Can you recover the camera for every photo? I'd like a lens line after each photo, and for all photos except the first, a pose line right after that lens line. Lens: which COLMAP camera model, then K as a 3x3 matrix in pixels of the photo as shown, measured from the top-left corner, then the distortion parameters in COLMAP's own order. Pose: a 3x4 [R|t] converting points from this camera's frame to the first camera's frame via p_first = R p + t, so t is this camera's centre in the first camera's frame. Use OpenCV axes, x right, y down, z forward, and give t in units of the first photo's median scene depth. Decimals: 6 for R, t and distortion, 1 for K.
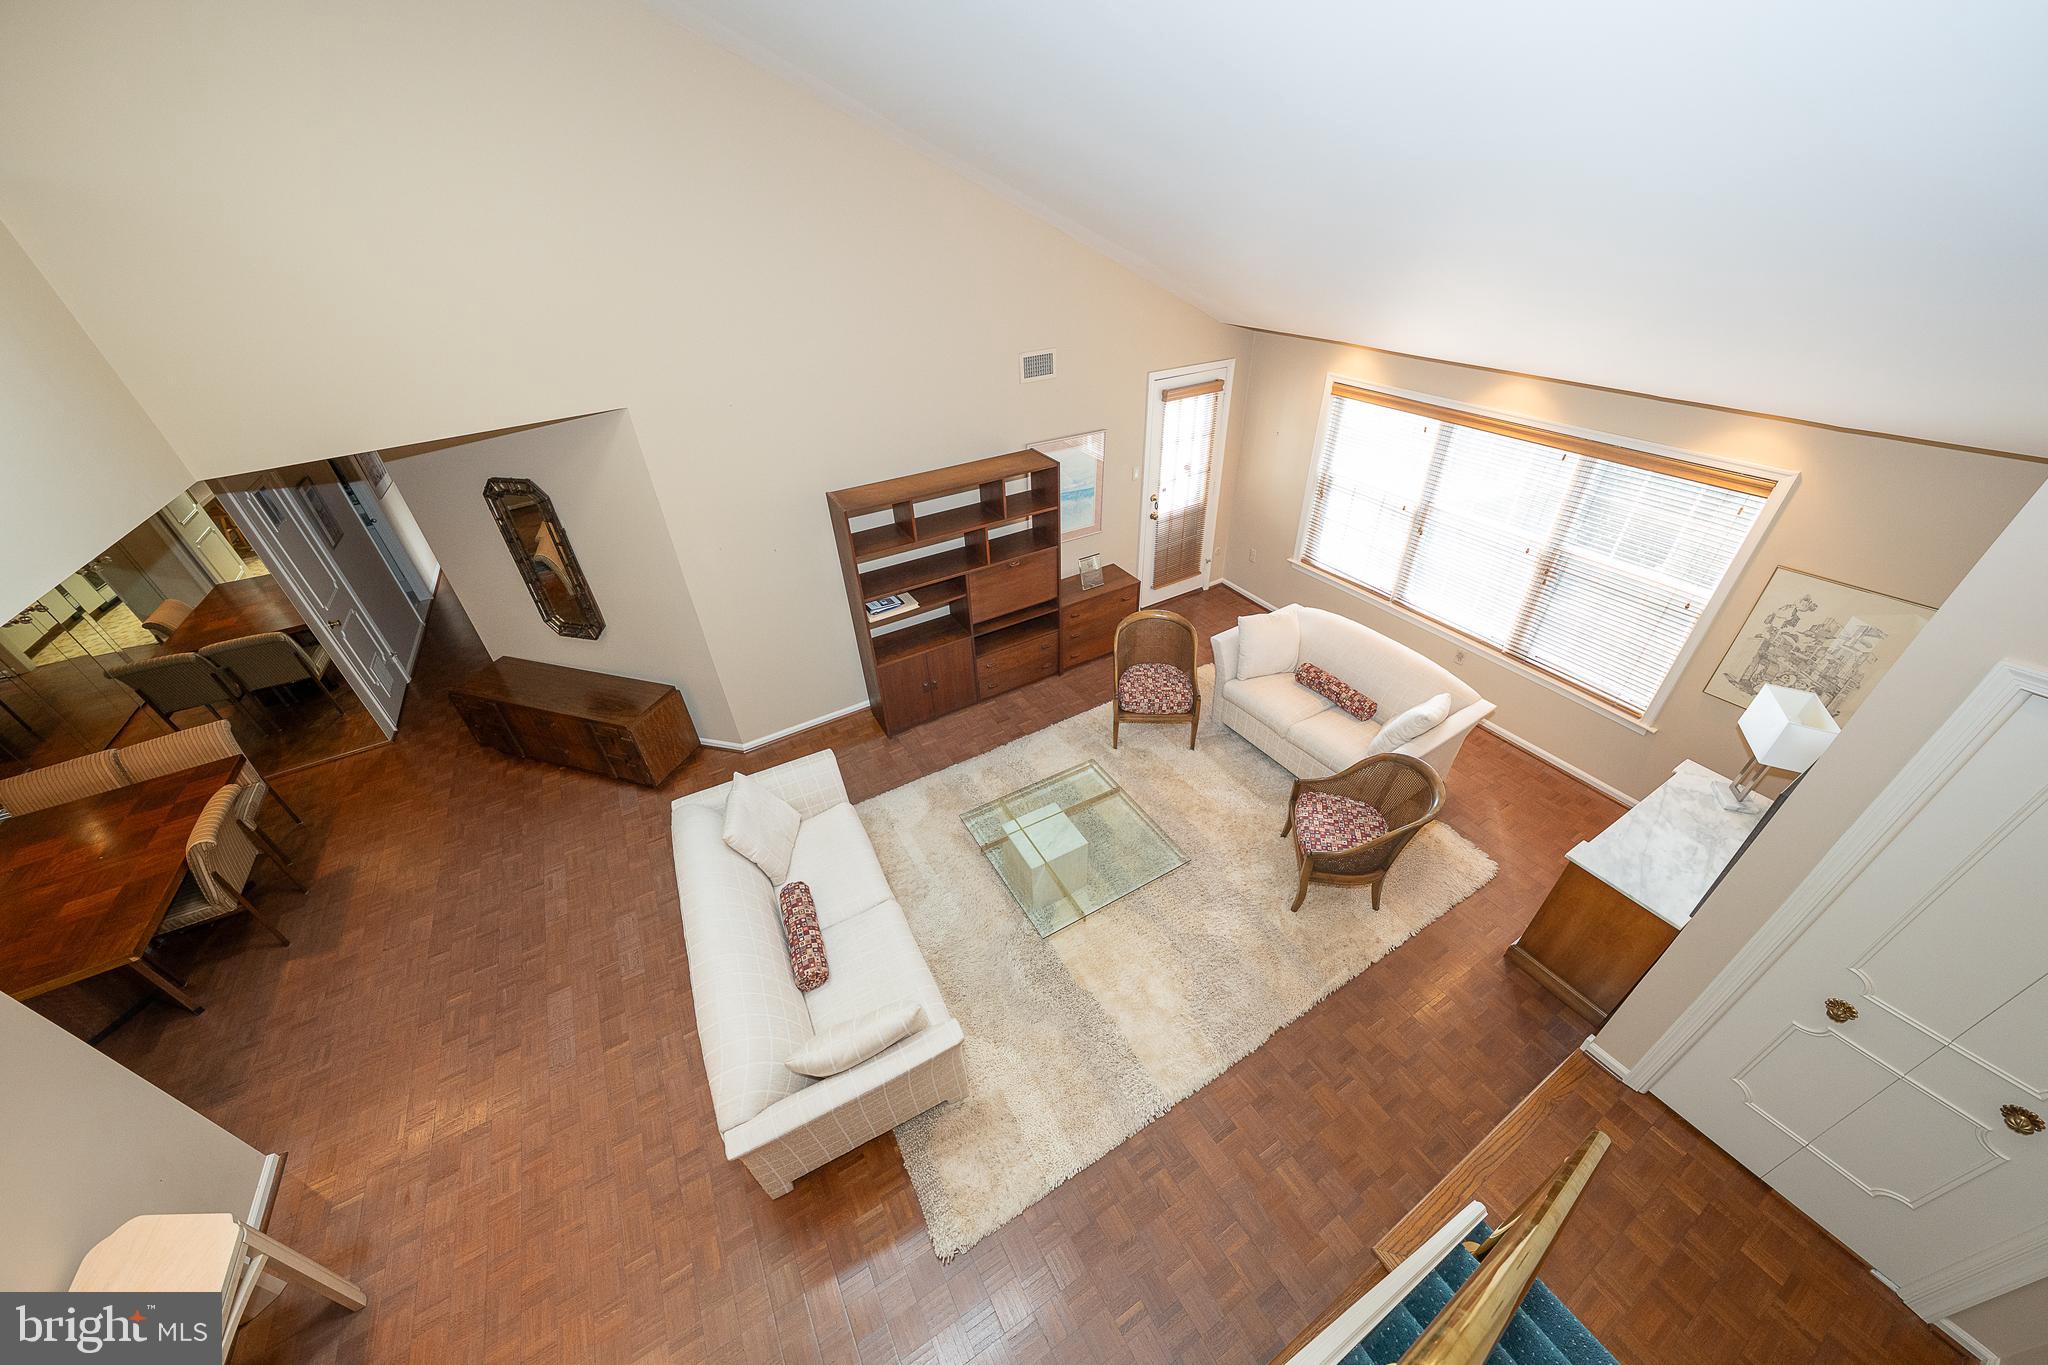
lens RADIAL K [[703.6, 0, 1024.7], [0, 703.6, 677.7], [0, 0, 1]] dist [-0.025411, 0.004968]
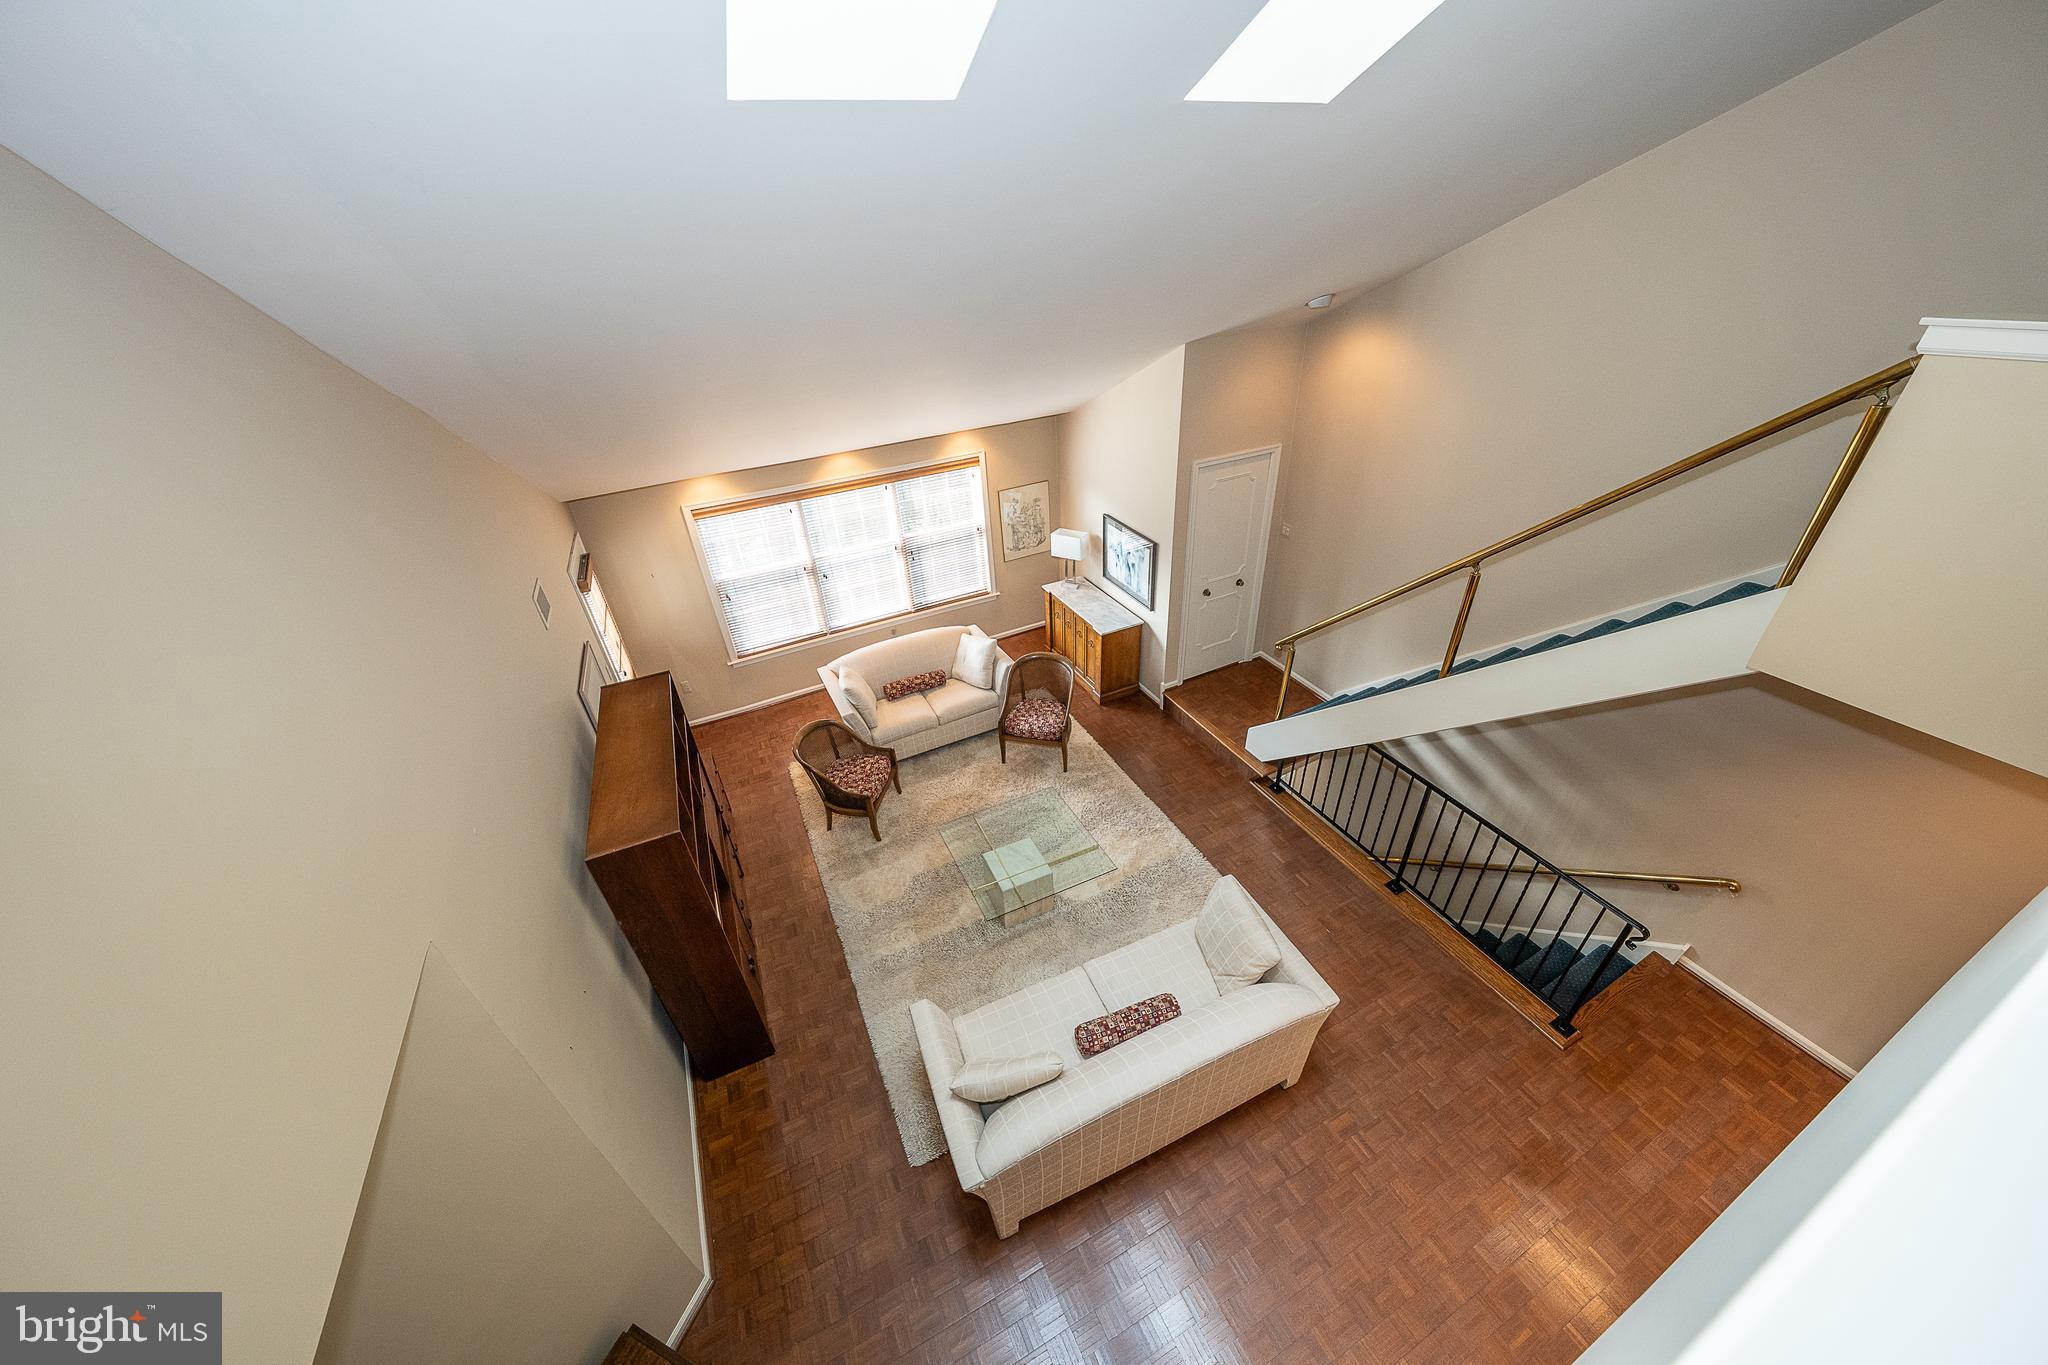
lens RADIAL K [[703.6, 0, 1024.9], [0, 703.6, 680.8], [0, 0, 1]] dist [-0.025411, 0.004968]
pose [[0.079970, -0.516135, 0.852766, -0.676697], [0.610820, 0.701439, 0.367263, -0.347696], [-0.787720, 0.491517, 0.371360, 0.321693]]
